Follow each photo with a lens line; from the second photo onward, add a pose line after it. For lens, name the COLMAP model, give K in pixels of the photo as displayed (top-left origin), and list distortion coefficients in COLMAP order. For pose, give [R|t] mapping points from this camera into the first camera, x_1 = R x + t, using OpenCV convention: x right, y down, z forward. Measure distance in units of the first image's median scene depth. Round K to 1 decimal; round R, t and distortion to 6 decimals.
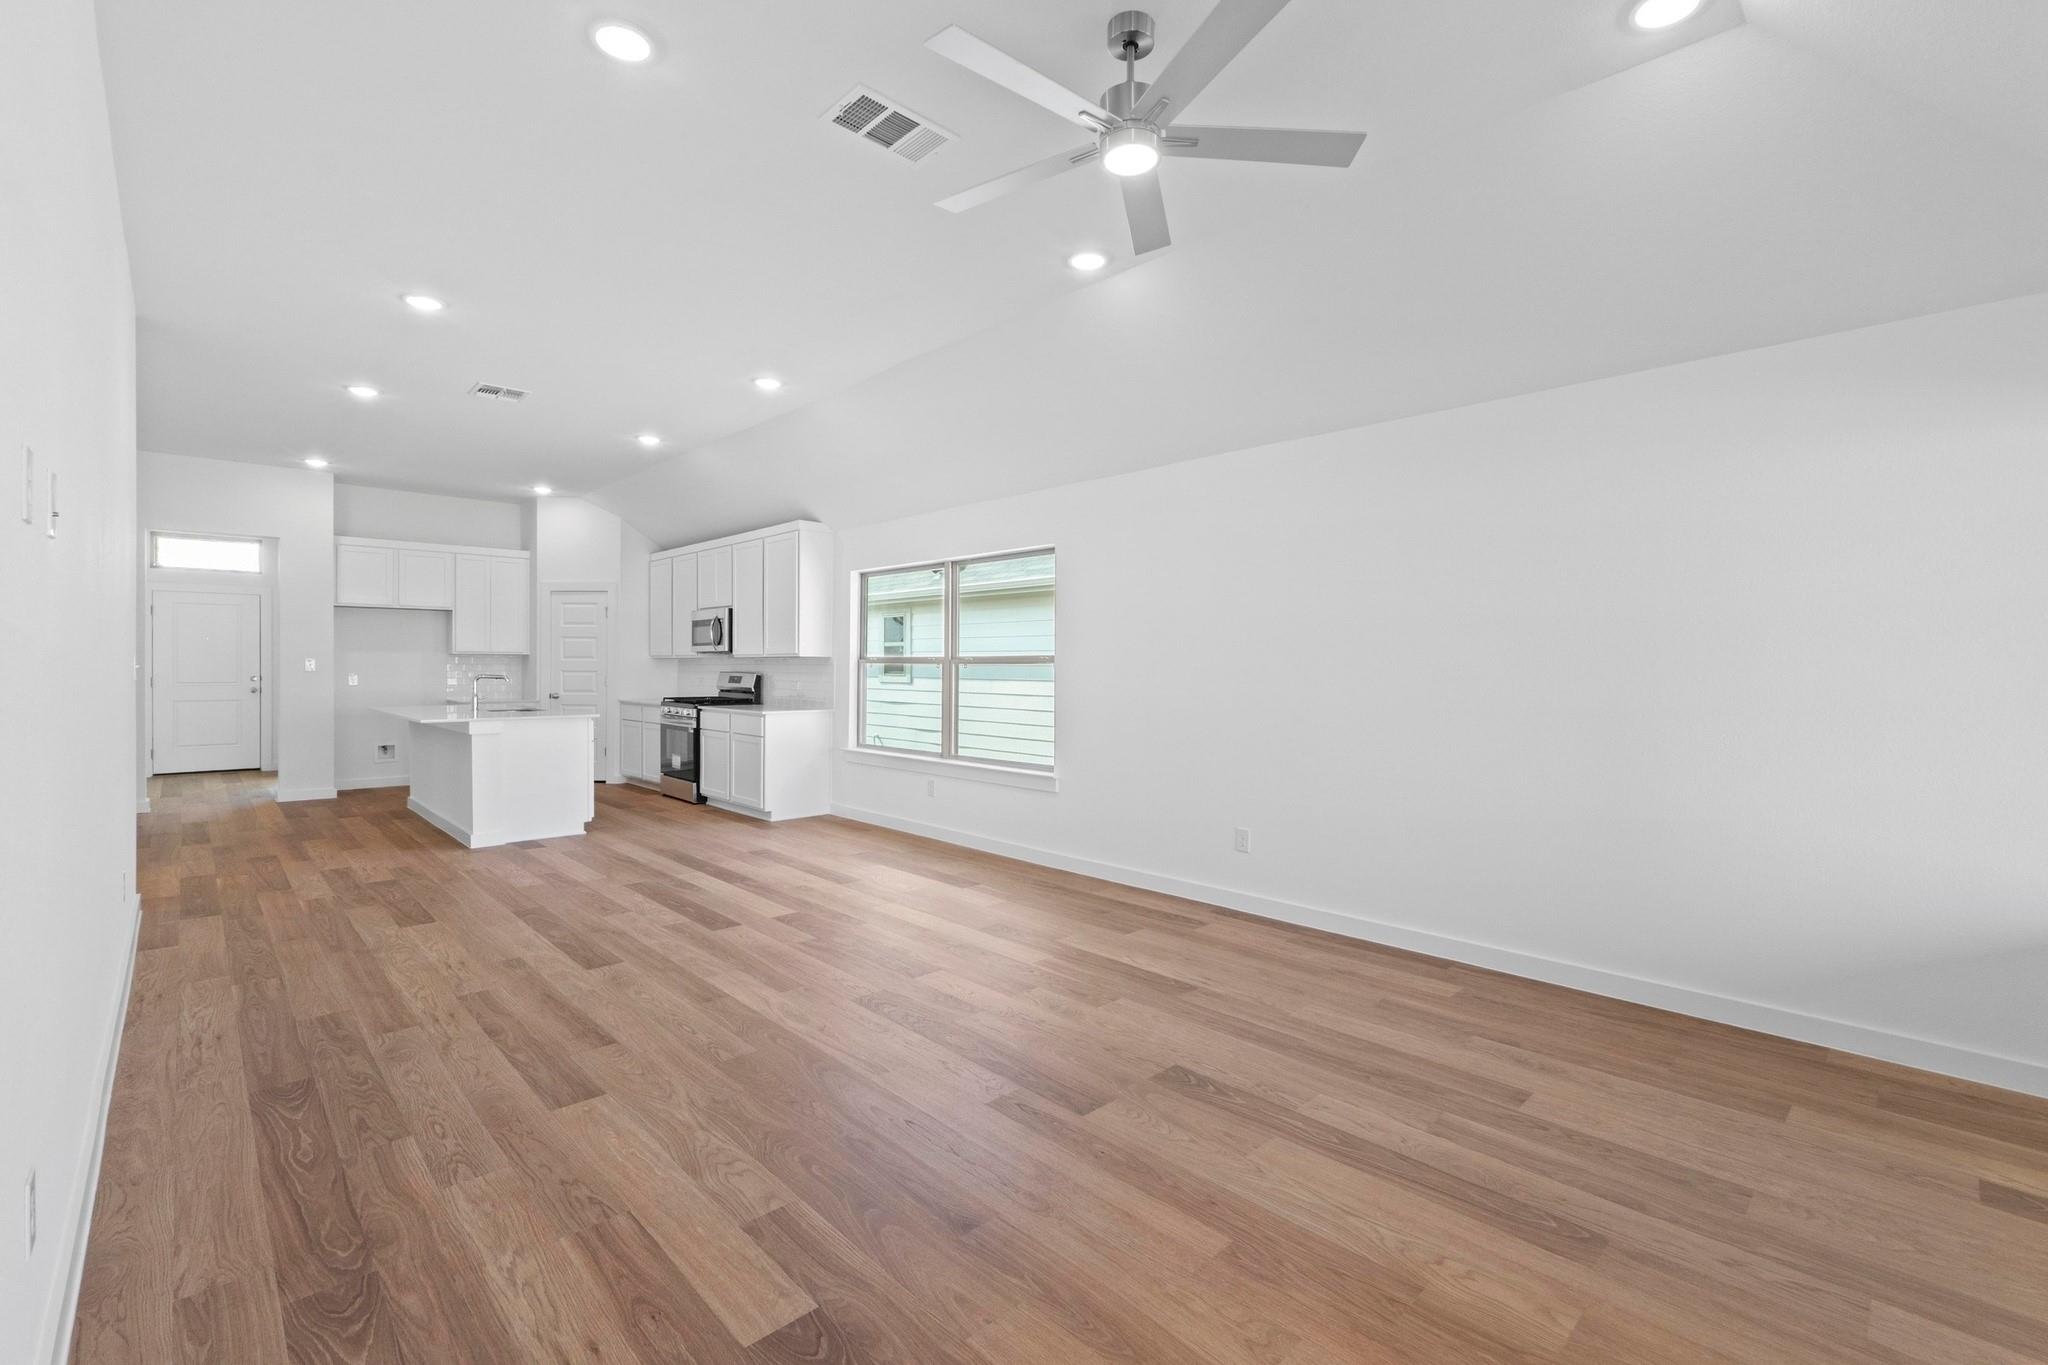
lens RADIAL K [[889.8, 0, 1026.6], [0, 889.8, 665.9], [0, 0, 1]] dist [-0.004296, 0.000113]
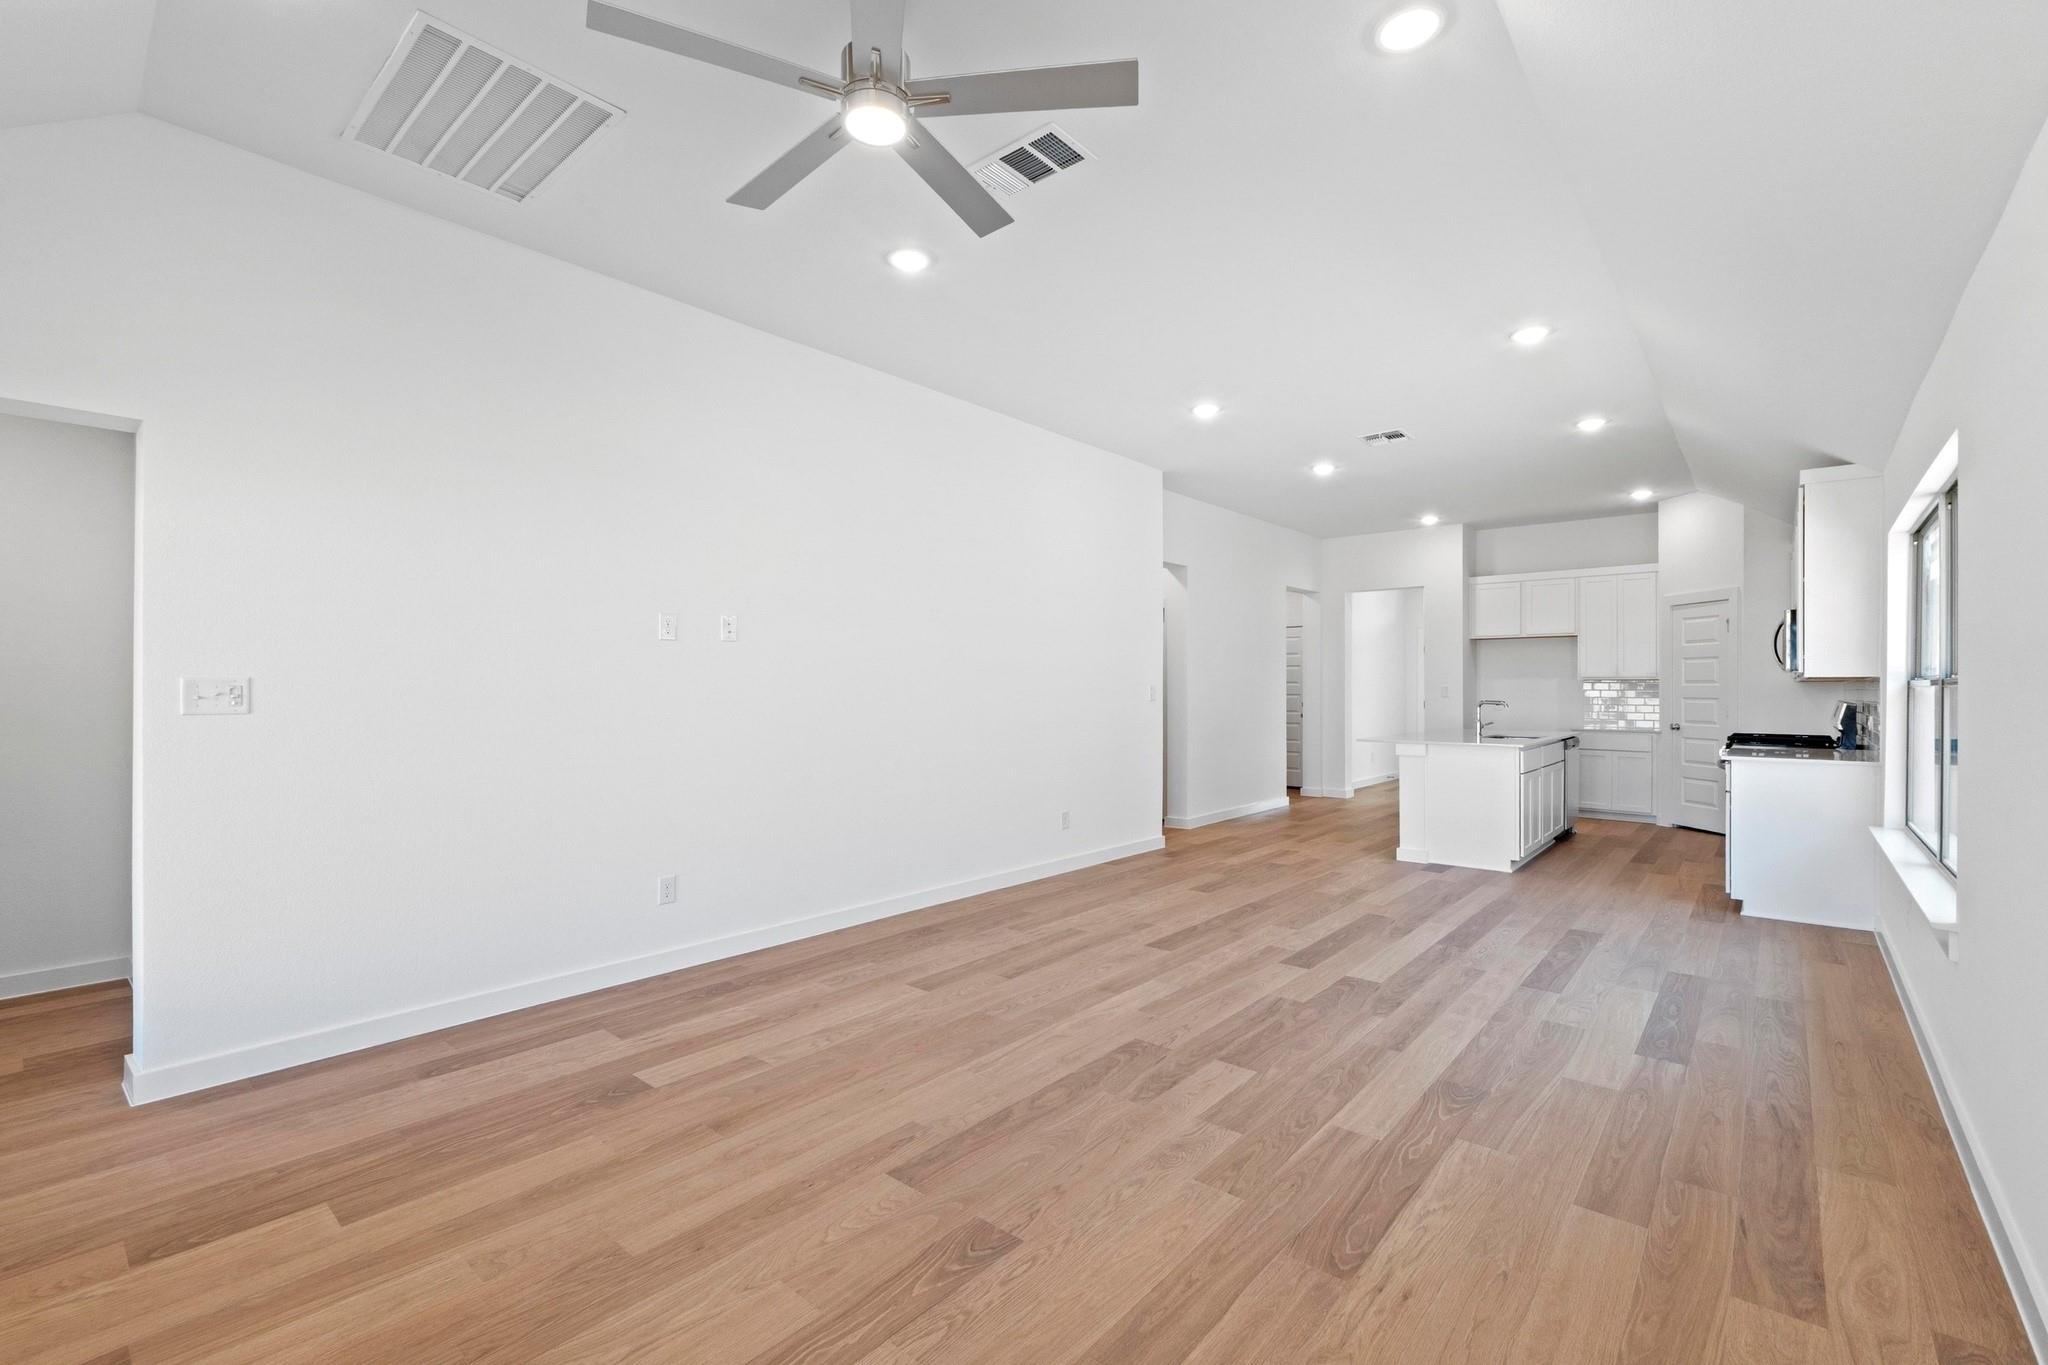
lens RADIAL K [[899.1, 0, 1024.0], [0, 899.1, 682.5], [0, 0, 1]] dist [-0.001057, 0.000262]
pose [[0.094826, -0.011617, -0.995426, 0.526145], [0.001019, 0.999933, -0.011573, 0.000900], [0.995493, 0.000083, 0.094832, 0.542340]]
